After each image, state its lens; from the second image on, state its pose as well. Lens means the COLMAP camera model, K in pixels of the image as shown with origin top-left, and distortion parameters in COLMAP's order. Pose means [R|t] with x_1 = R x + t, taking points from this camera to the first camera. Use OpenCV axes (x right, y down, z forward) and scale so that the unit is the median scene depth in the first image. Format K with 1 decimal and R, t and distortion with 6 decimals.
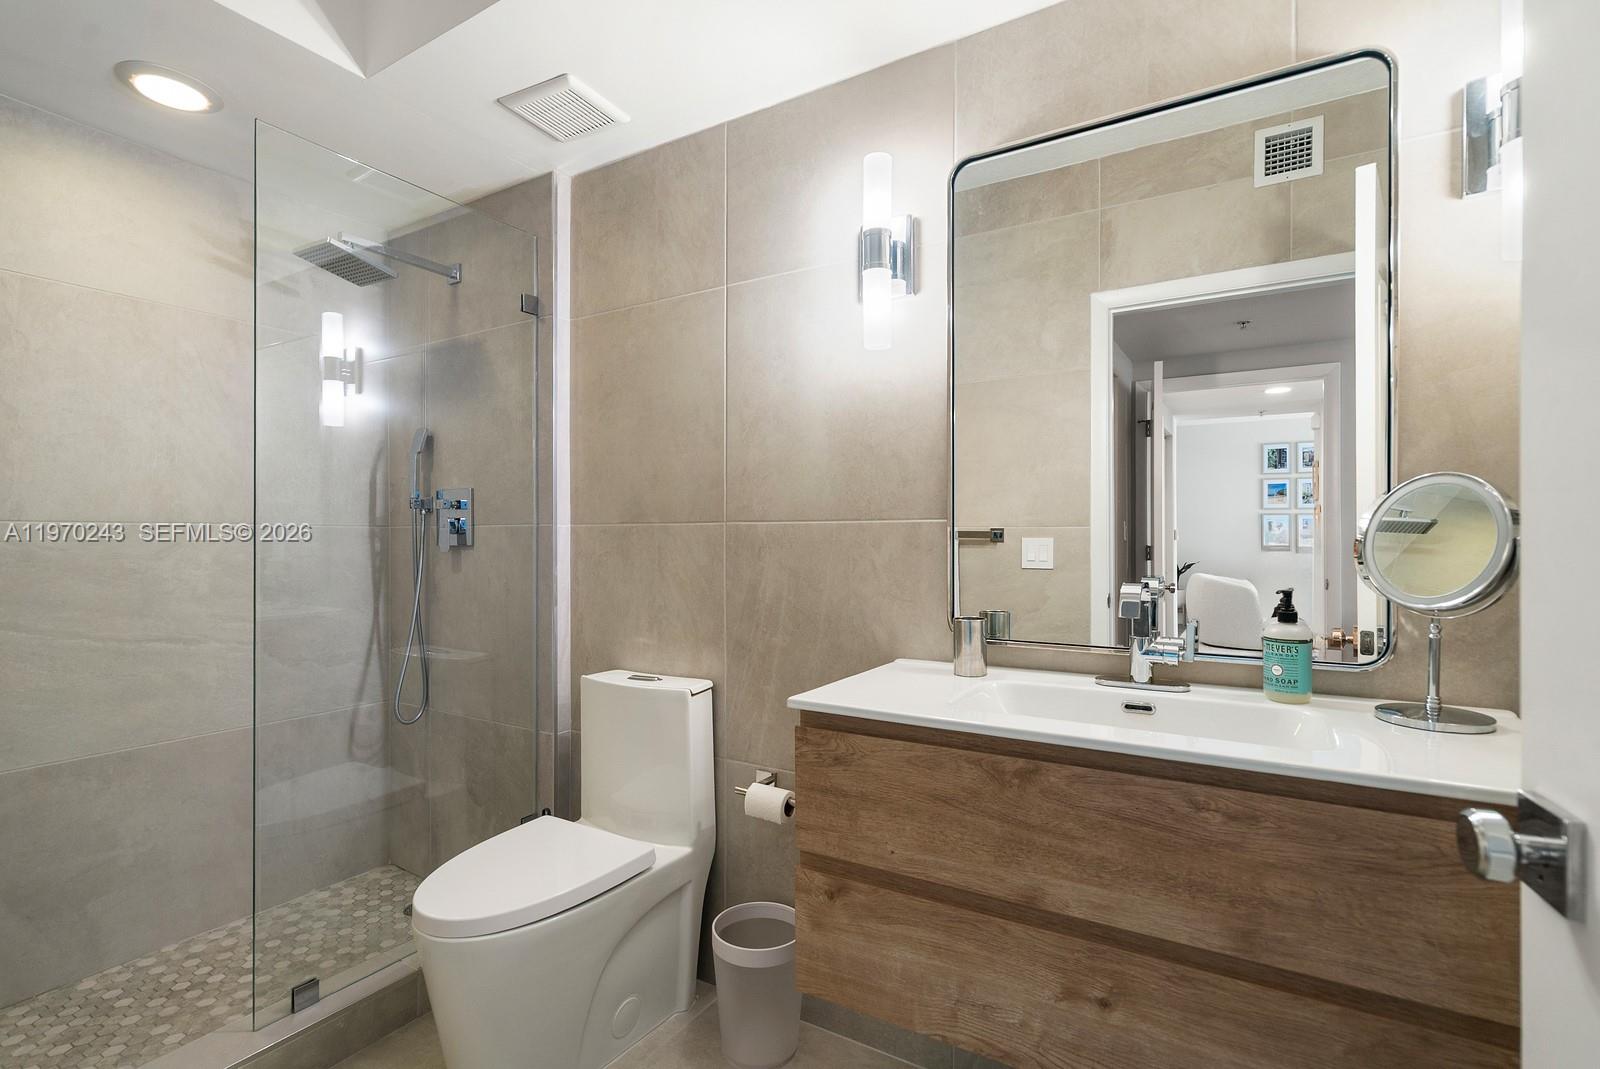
lens RADIAL K [[757.5, 0, 795.6], [0, 757.5, 539.6], [0, 0, 1]] dist [0.005040, 0.001933]
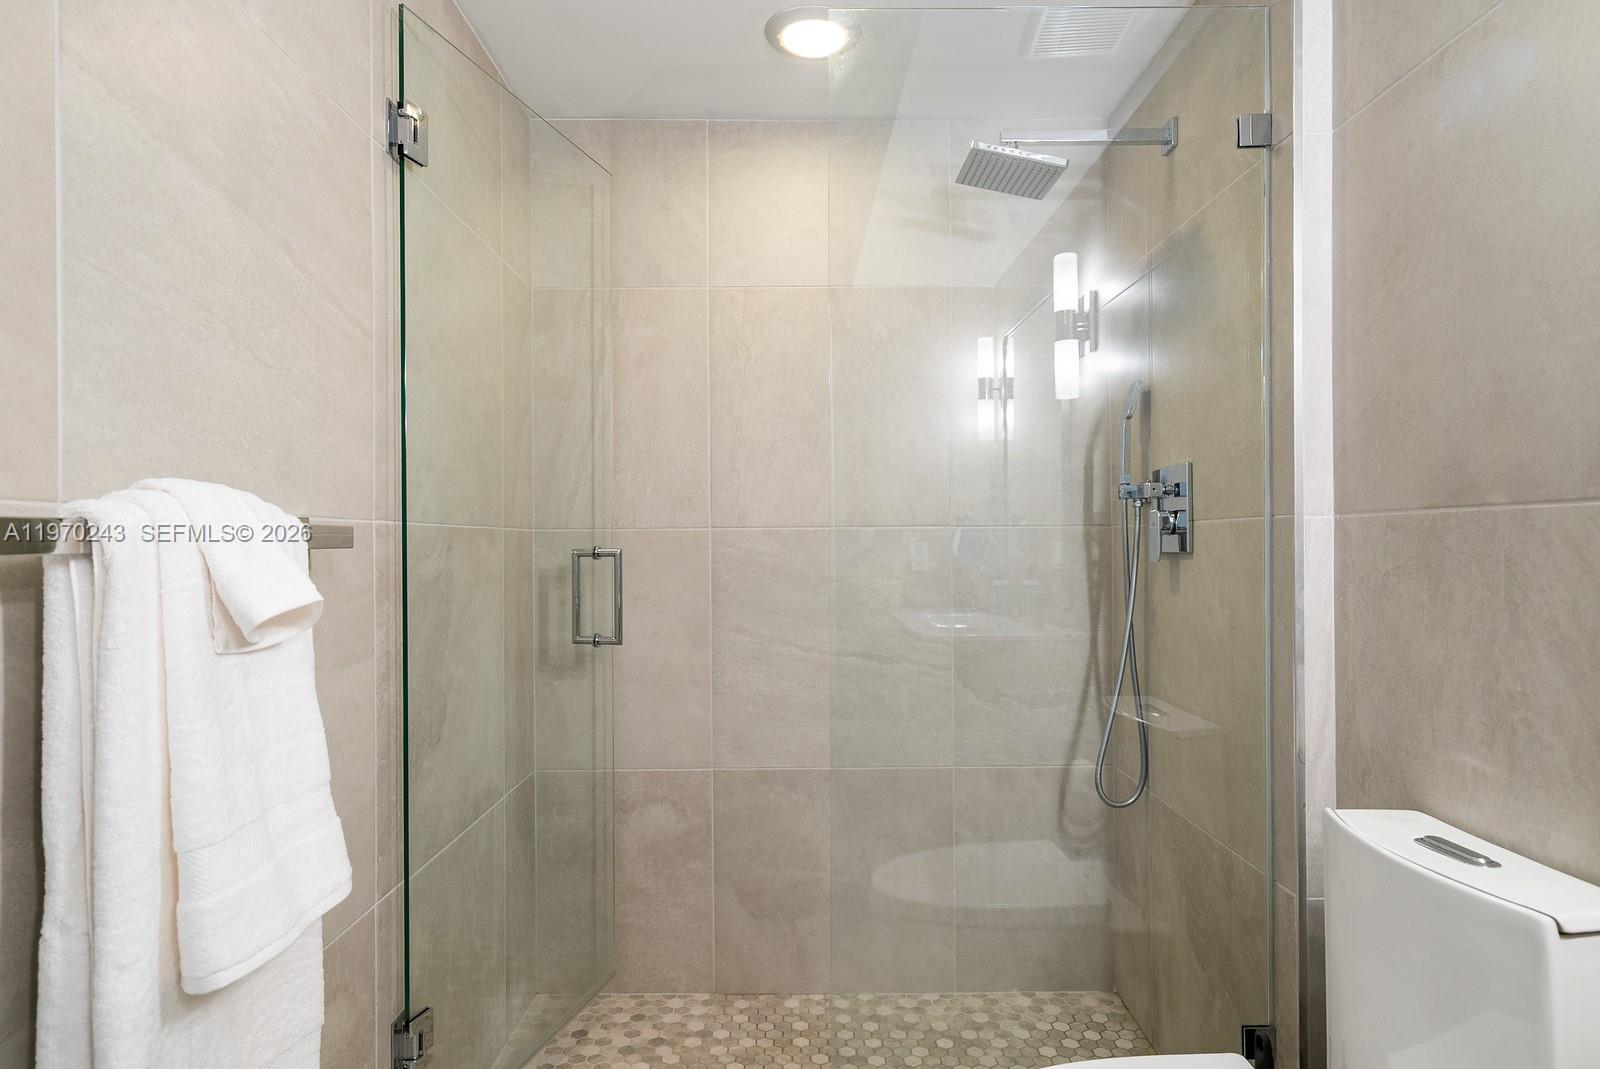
lens RADIAL K [[906.5, 0, 798.6], [0, 906.5, 546.5], [0, 0, 1]] dist [0.007905, 0.002094]
pose [[0.528545, -0.000852, -0.848905, 0.047220], [0.004827, 0.999986, 0.002001, -0.000655], [0.848891, -0.005155, 0.528542, 0.326210]]
